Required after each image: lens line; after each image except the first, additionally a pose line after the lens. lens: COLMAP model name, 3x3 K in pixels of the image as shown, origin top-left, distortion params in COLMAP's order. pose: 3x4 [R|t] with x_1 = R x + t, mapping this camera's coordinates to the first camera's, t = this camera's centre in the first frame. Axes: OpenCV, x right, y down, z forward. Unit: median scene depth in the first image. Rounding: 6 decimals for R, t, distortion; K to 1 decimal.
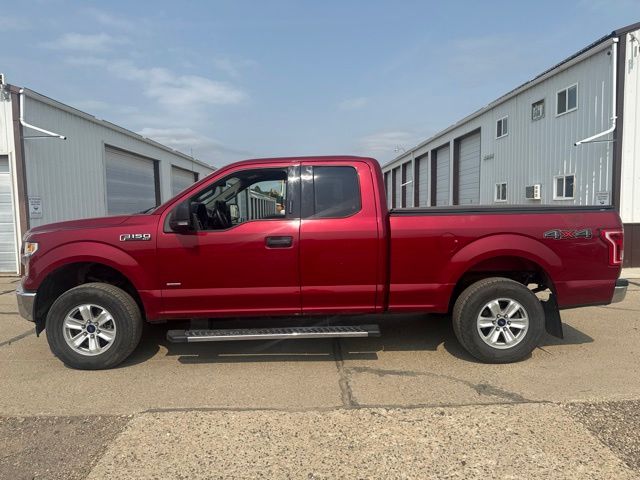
lens RADIAL K [[445.9, 0, 319.9], [0, 445.9, 243.5], [0, 0, 1]] dist [0.024989, -0.031935]
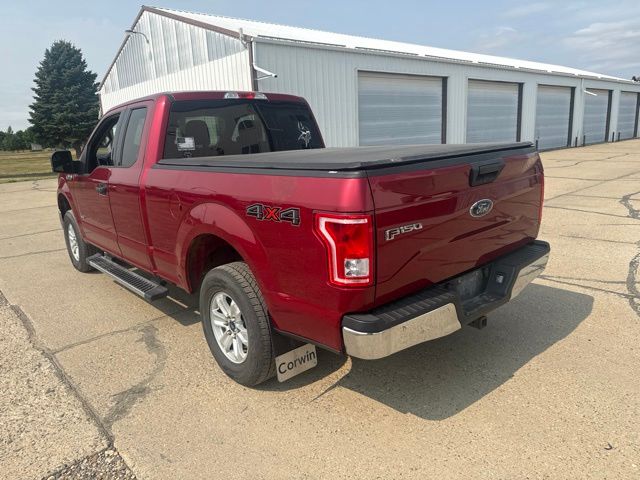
lens RADIAL K [[445.9, 0, 319.9], [0, 445.9, 243.5], [0, 0, 1]] dist [0.024989, -0.031935]
pose [[0.650161, 0.163734, -0.741945, 0.440437], [-0.021586, 0.980091, 0.197373, -0.041368], [0.759490, -0.112309, 0.640751, 0.296827]]
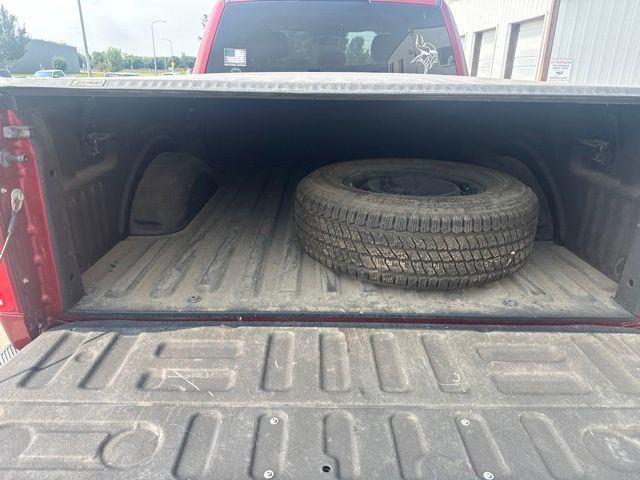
lens RADIAL K [[445.9, 0, 319.9], [0, 445.9, 243.5], [0, 0, 1]] dist [0.024989, -0.031935]
pose [[-0.008019, 0.371261, -0.928494, 0.403029], [-0.097858, 0.923776, 0.370220, -0.048408], [0.995168, 0.093829, 0.028923, 0.526951]]
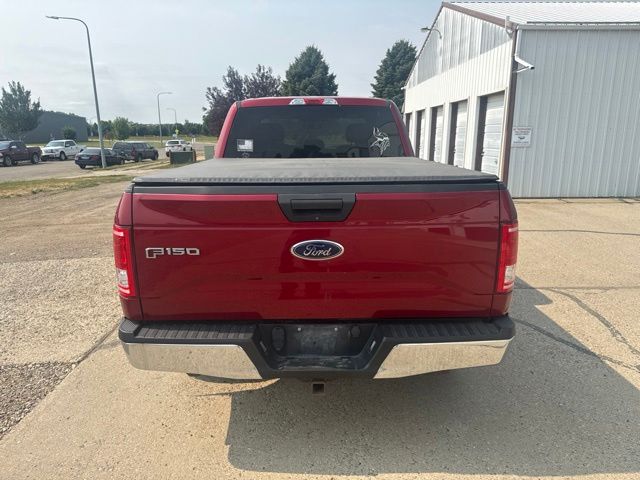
lens RADIAL K [[445.9, 0, 319.9], [0, 445.9, 243.5], [0, 0, 1]] dist [0.024989, -0.031935]
pose [[-0.001946, 0.250569, -0.968097, 0.511926], [-0.076812, 0.965201, 0.249974, -0.069184], [0.997044, 0.074848, 0.017369, 0.537468]]
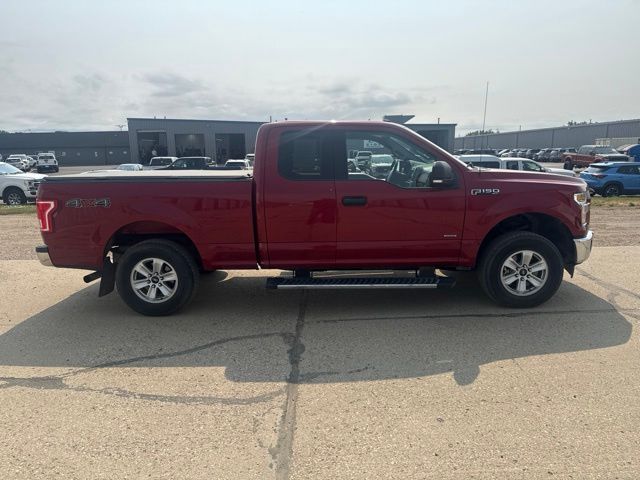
lens RADIAL K [[449.7, 0, 320.0], [0, 449.7, 240.0], [0, 0, 1]] dist [0.102028, -0.155494]
pose [[-0.998811, 0.030376, 0.038124, -0.022843], [0.039185, 0.965541, 0.257284, -0.103423], [-0.028995, 0.258472, -0.965584, 1.112396]]
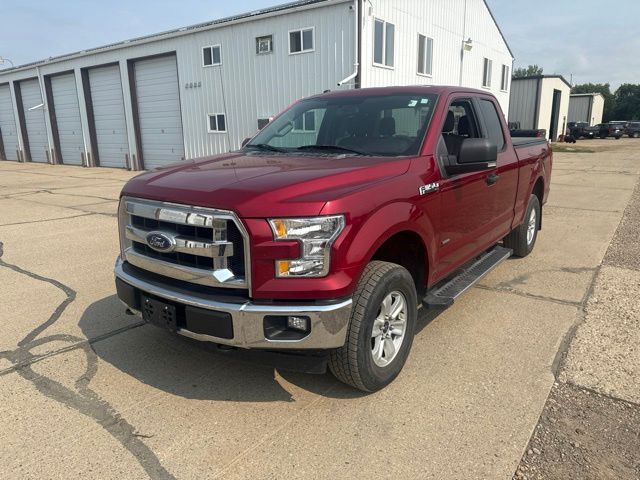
lens RADIAL K [[447.9, 0, 319.2], [0, 447.9, 248.7], [0, 0, 1]] dist [0.022634, -0.039417]
pose [[0.614443, -0.193796, 0.764789, -0.465211], [0.069175, 0.978863, 0.192465, -0.028500], [-0.785923, -0.065355, 0.614861, 0.290162]]
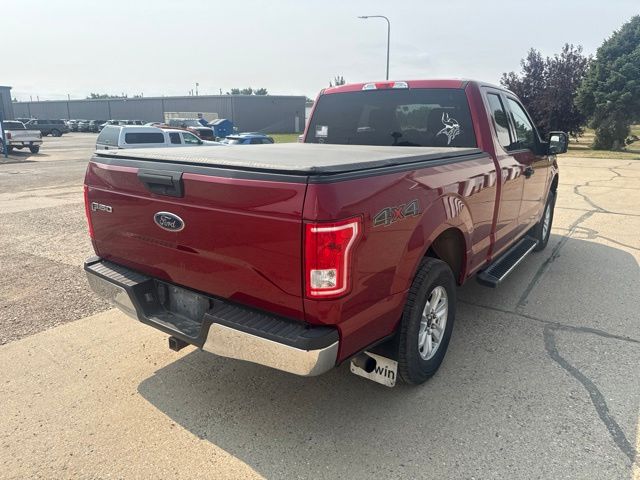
lens RADIAL K [[447.9, 0, 319.2], [0, 447.9, 248.7], [0, 0, 1]] dist [0.022634, -0.039417]
pose [[-0.601852, 0.226380, -0.765850, 0.445123], [-0.058332, 0.943959, 0.324868, -0.082352], [0.796475, 0.240196, -0.554918, 0.745300]]
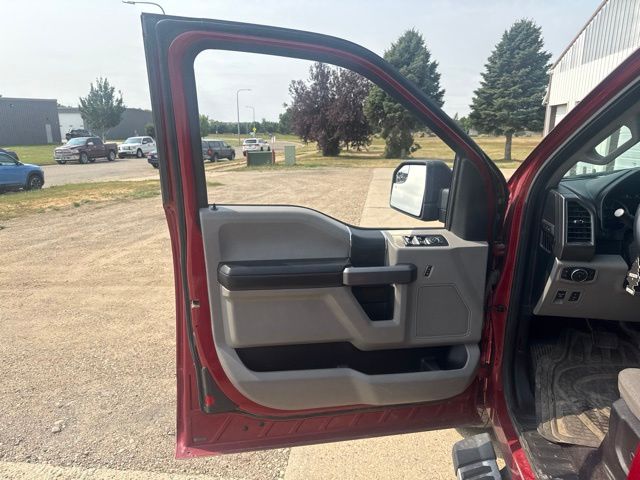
lens RADIAL K [[449.7, 0, 320.0], [0, 449.7, 240.0], [0, 0, 1]] dist [0.102028, -0.155494]
pose [[-0.162053, 0.239287, -0.957330, 0.042915], [-0.080882, 0.963668, 0.254563, -0.049767], [0.983462, 0.118683, -0.136811, 0.382451]]
